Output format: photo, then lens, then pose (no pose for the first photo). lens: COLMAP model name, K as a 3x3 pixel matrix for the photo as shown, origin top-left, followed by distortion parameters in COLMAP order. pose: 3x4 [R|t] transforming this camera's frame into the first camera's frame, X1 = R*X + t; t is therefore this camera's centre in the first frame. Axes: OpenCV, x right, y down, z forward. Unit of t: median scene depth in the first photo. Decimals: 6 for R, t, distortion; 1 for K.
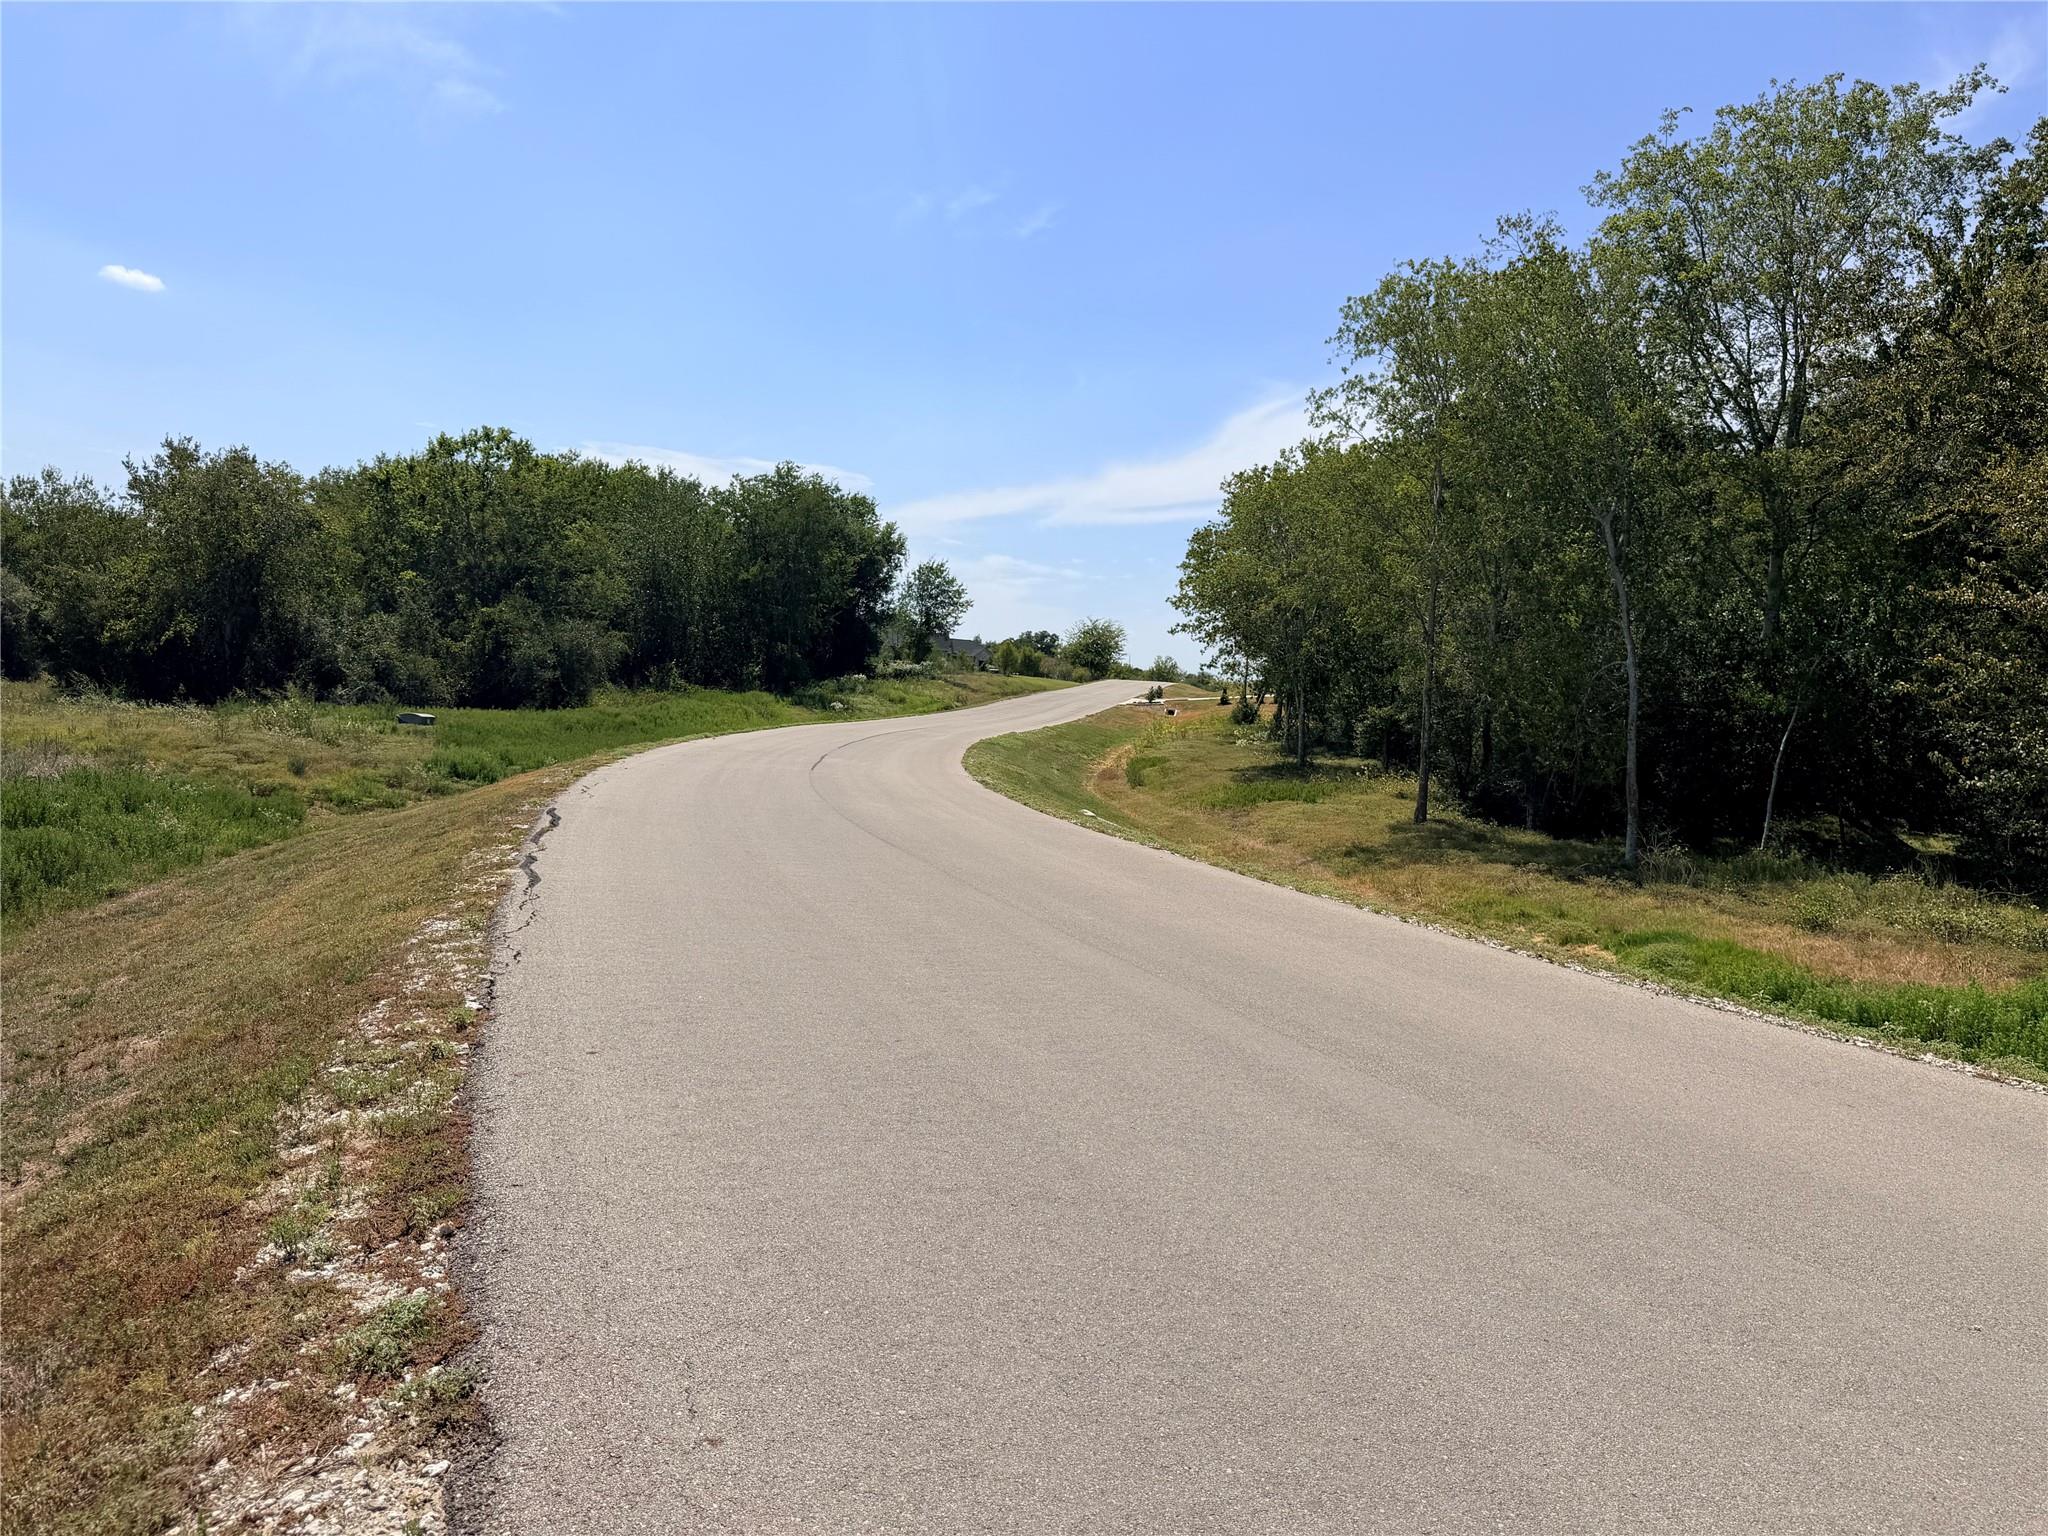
lens RADIAL K [[1434.9, 0, 1024.0], [0, 1434.9, 768.0], [0, 0, 1]] dist [0.134848, -0.189836]
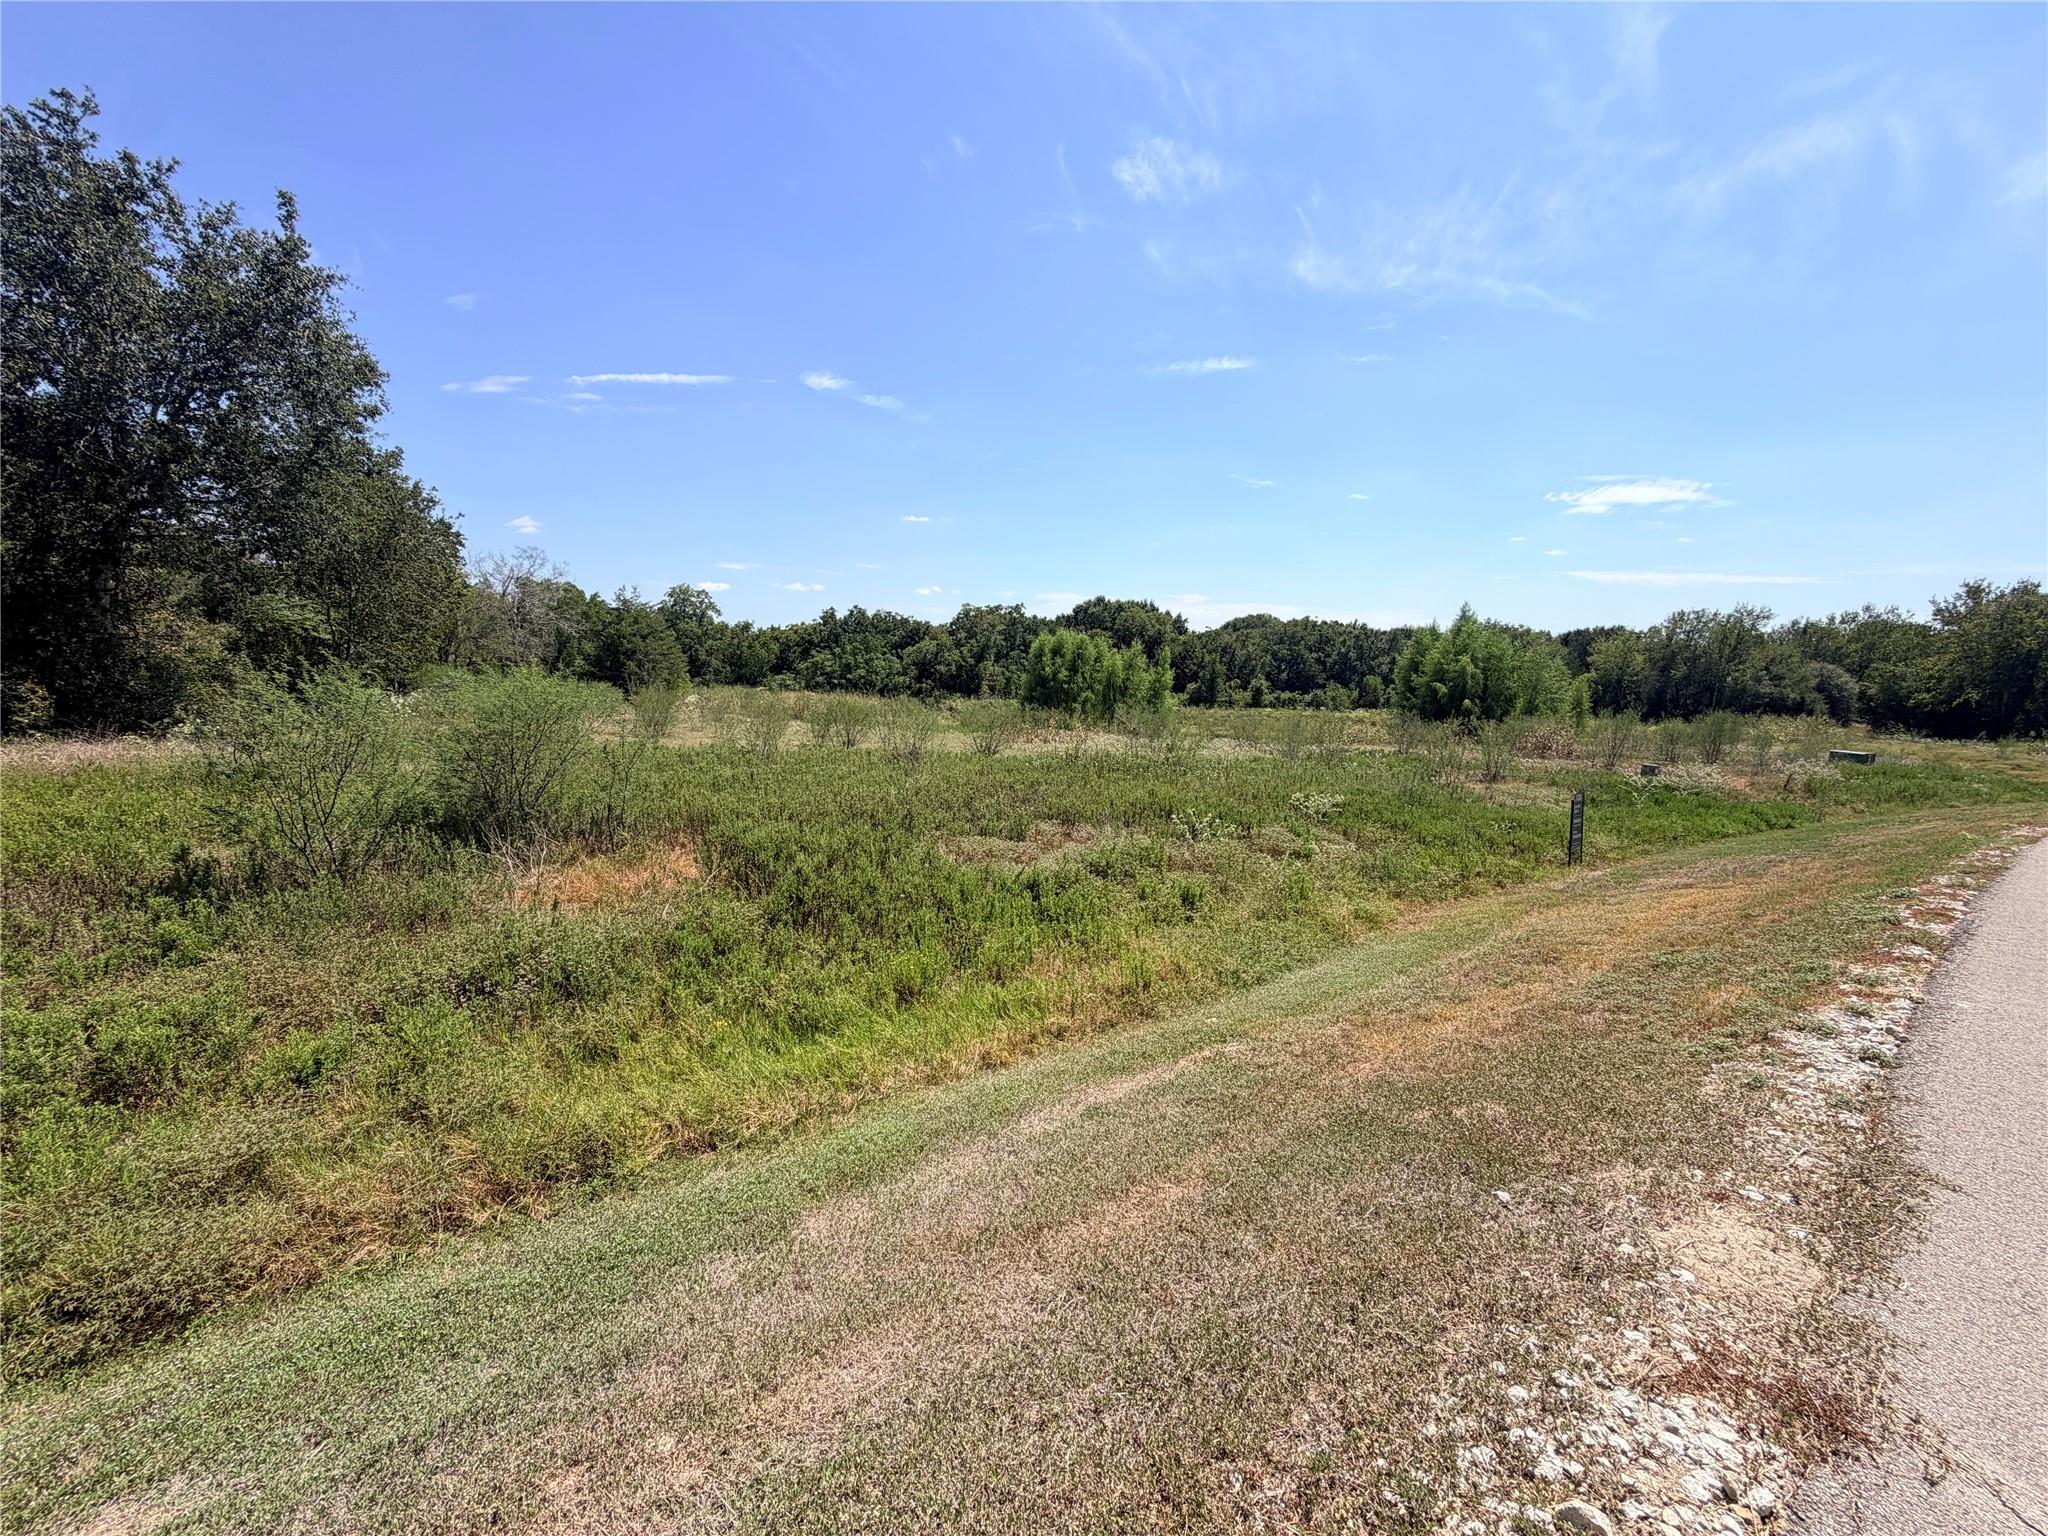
lens RADIAL K [[822.0, 0, 1024.0], [0, 822.0, 768.0], [0, 0, 1]] dist [0.001683, 0.000399]
pose [[0.210257, 0.046330, -0.976548, 0.130169], [-0.053029, 0.997946, 0.035927, 0.011487], [0.976207, 0.044232, 0.212283, -0.260112]]
